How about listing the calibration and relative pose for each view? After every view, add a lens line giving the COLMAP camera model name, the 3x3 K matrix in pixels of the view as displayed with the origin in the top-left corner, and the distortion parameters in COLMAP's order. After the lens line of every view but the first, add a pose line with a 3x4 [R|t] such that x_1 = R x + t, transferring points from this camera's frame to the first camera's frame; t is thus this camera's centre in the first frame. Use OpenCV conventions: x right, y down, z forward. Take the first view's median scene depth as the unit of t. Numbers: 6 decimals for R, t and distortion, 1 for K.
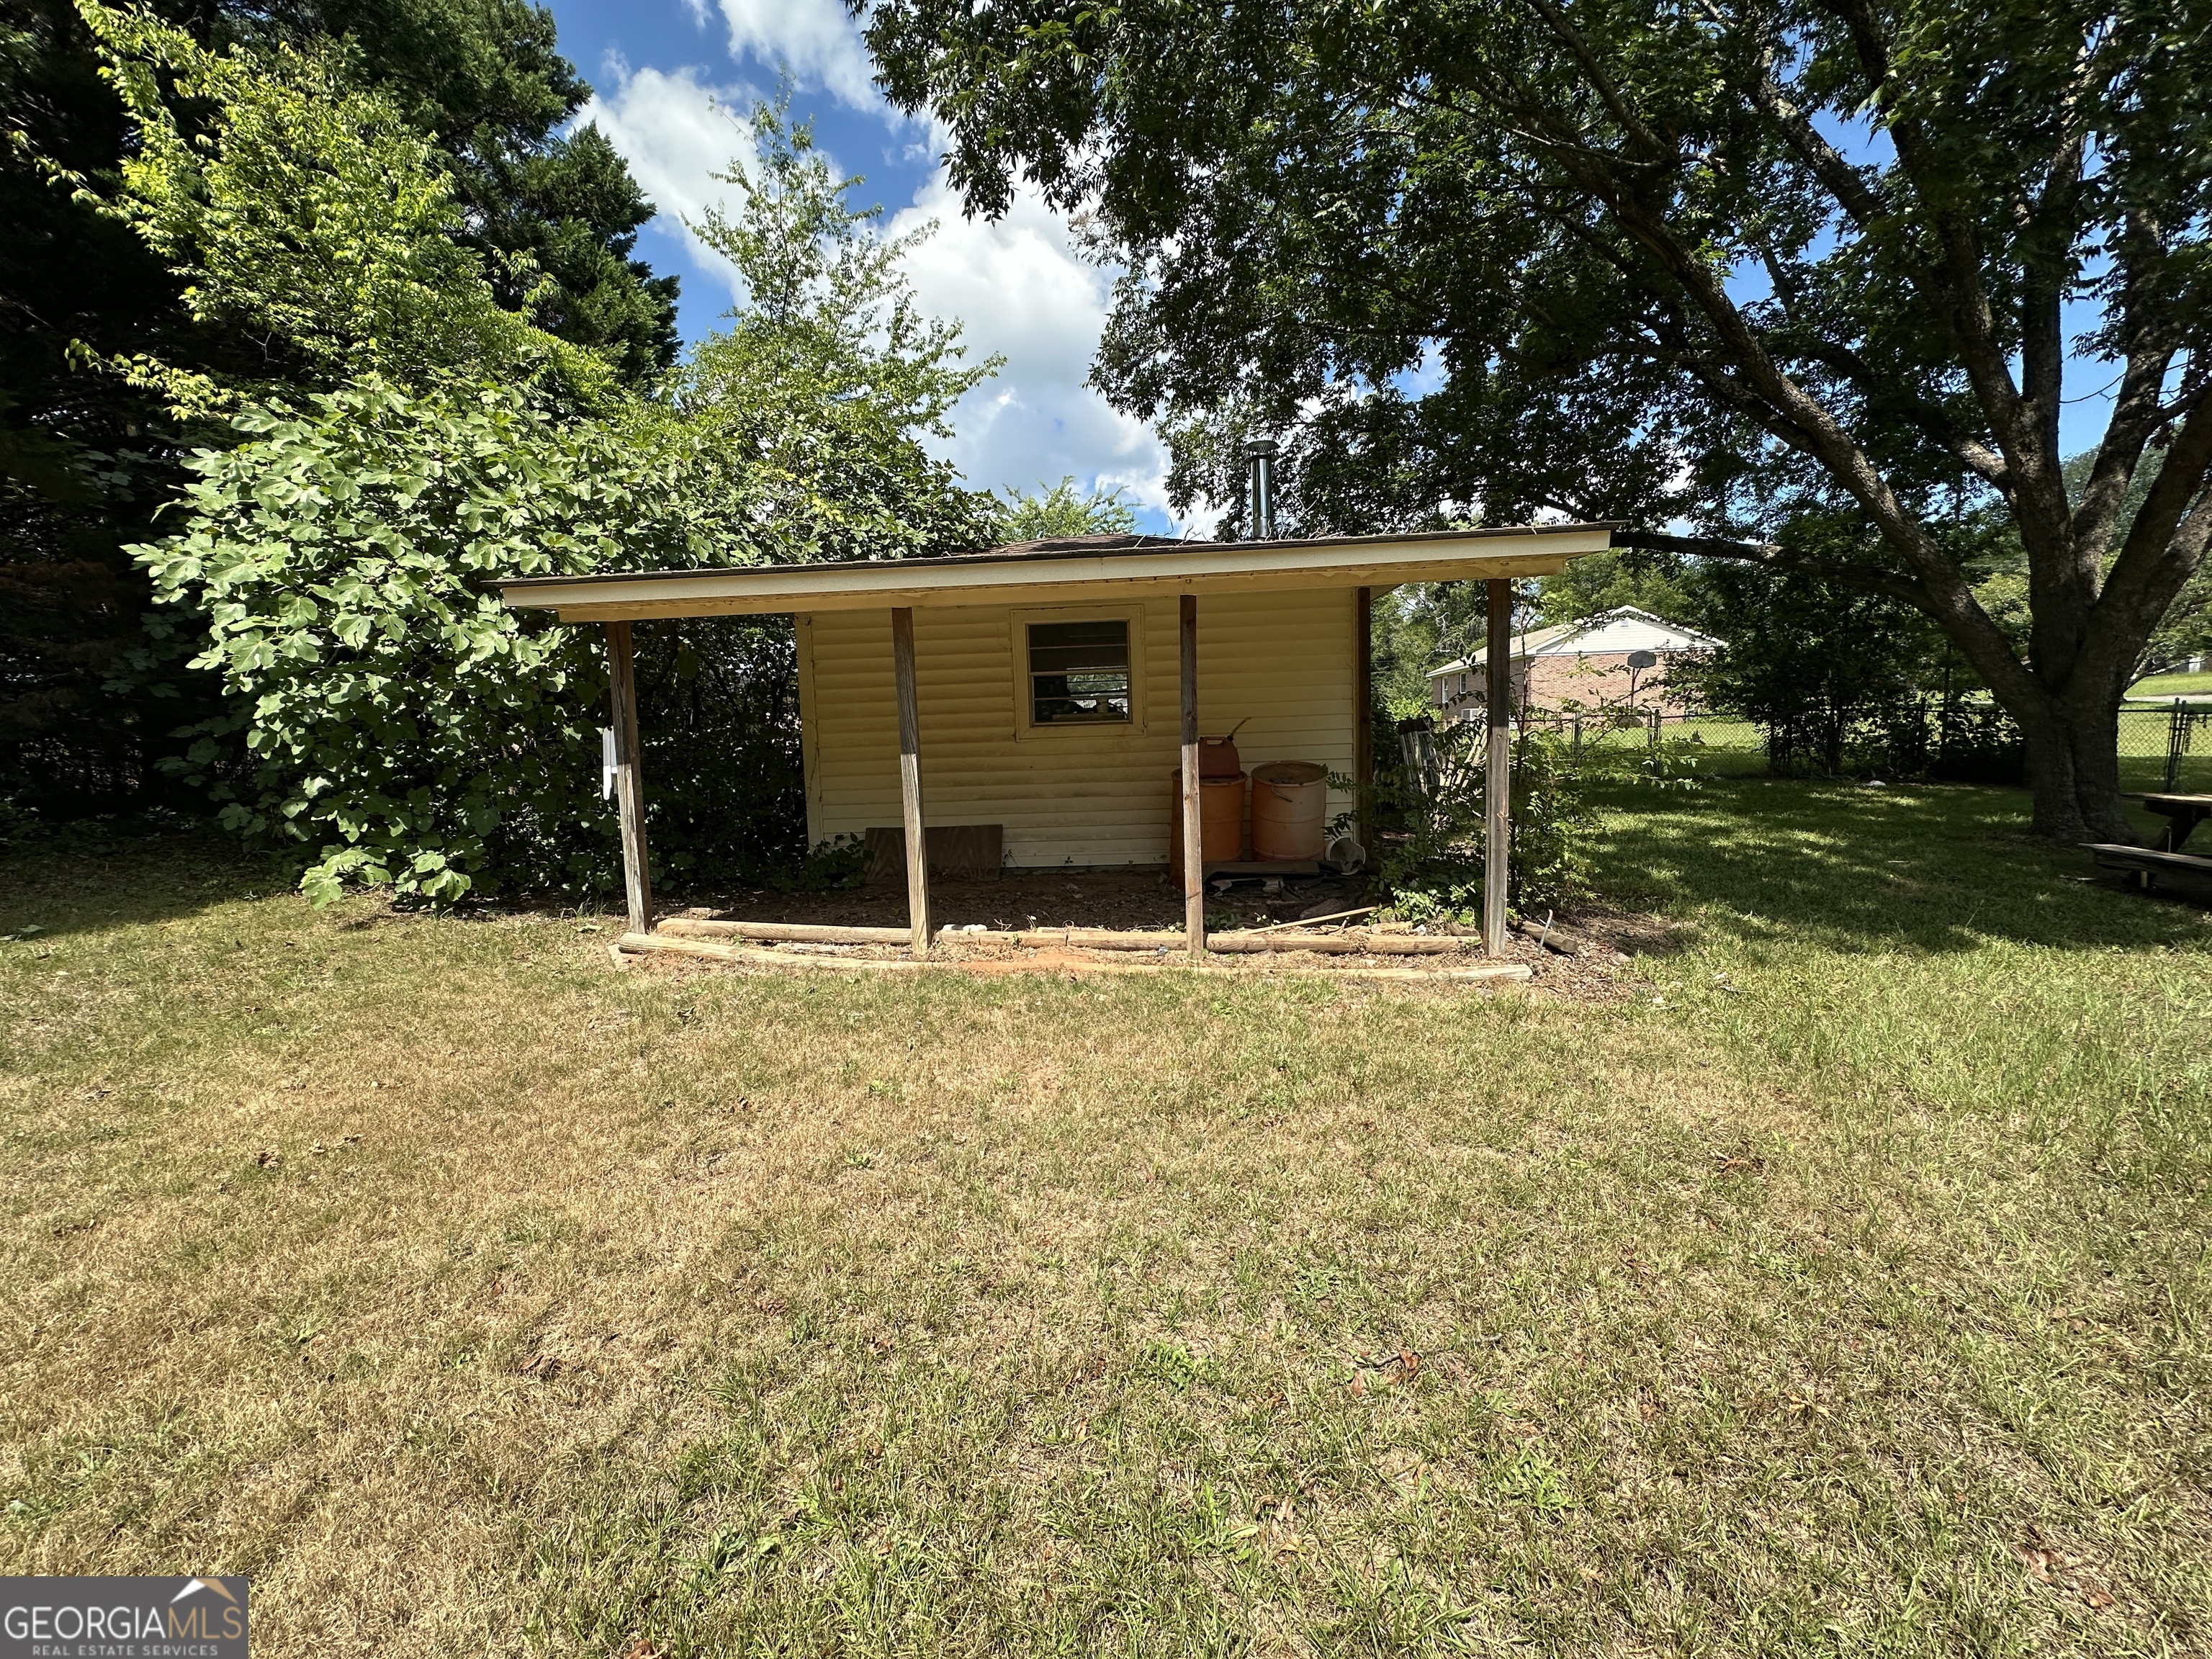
lens RADIAL K [[887.2, 0, 1104.3], [0, 887.2, 829.6], [0, 0, 1]] dist [-0.001244, 0.000739]
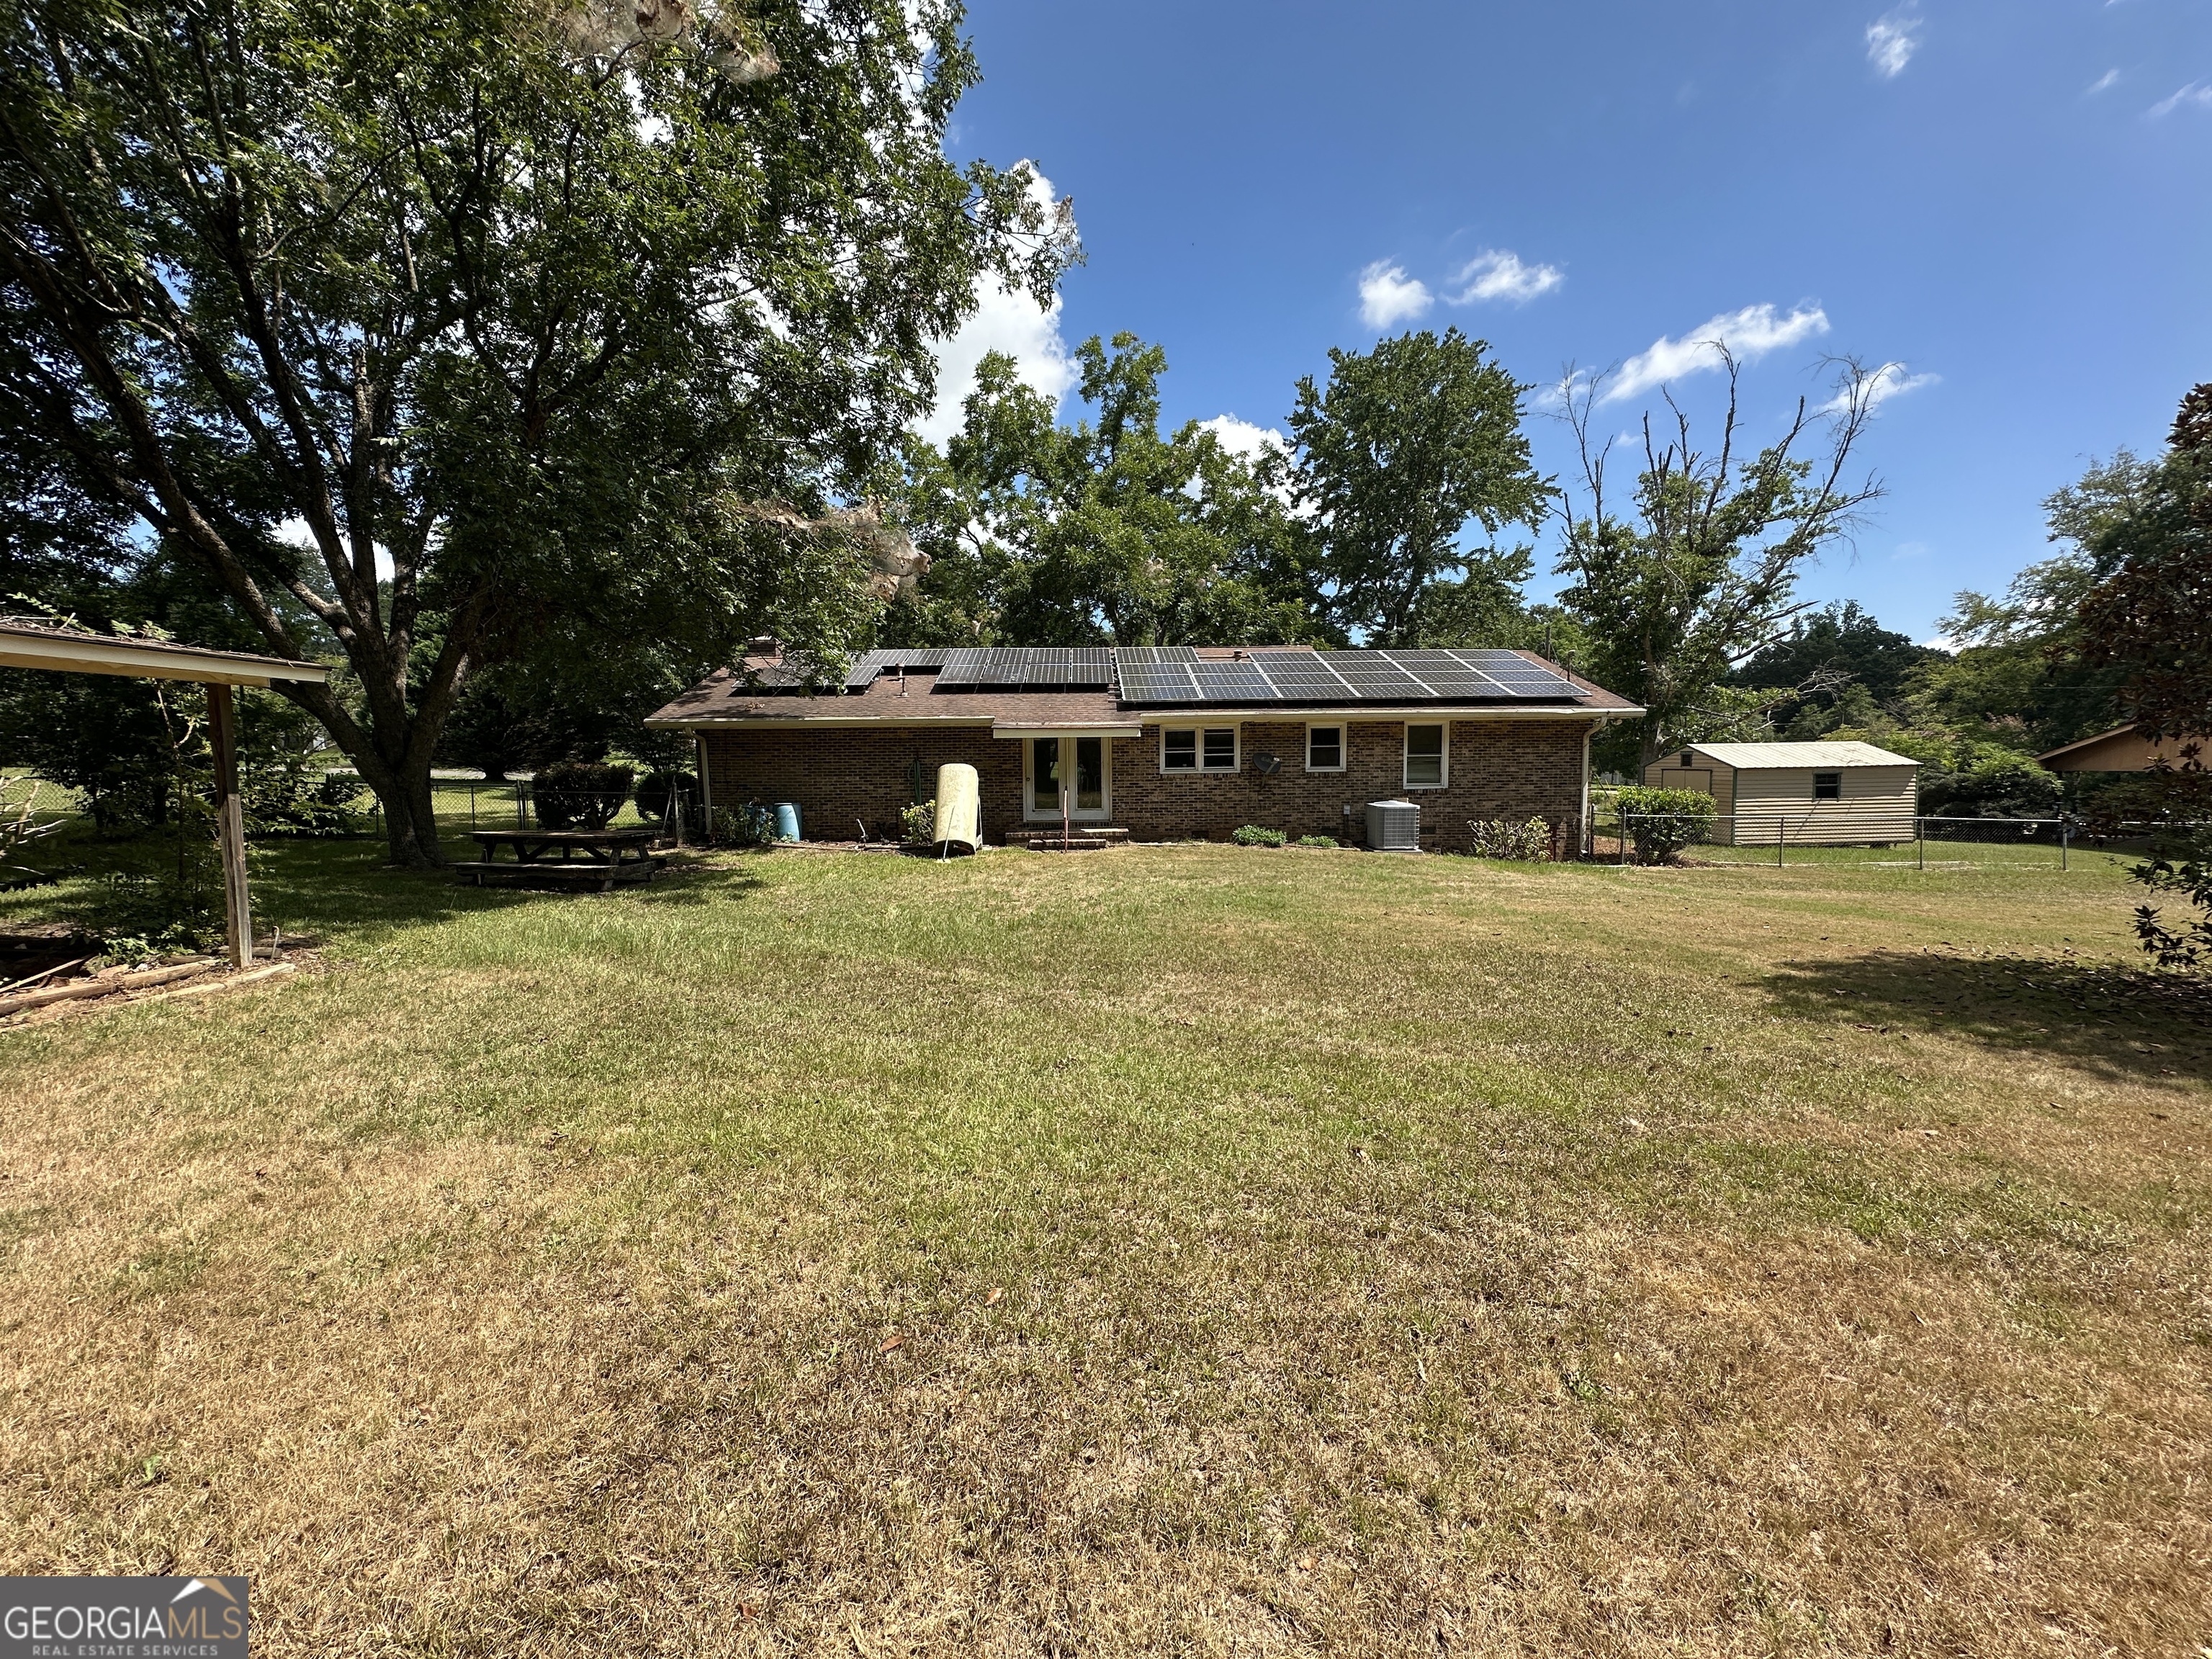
lens RADIAL K [[887.2, 0, 1104.3], [0, 887.2, 829.6], [0, 0, 1]] dist [-0.001244, 0.000739]
pose [[-0.031211, -0.054305, 0.998037, -0.802396], [0.117849, 0.991358, 0.057627, 0.010558], [-0.992541, 0.119416, -0.024542, -0.269655]]
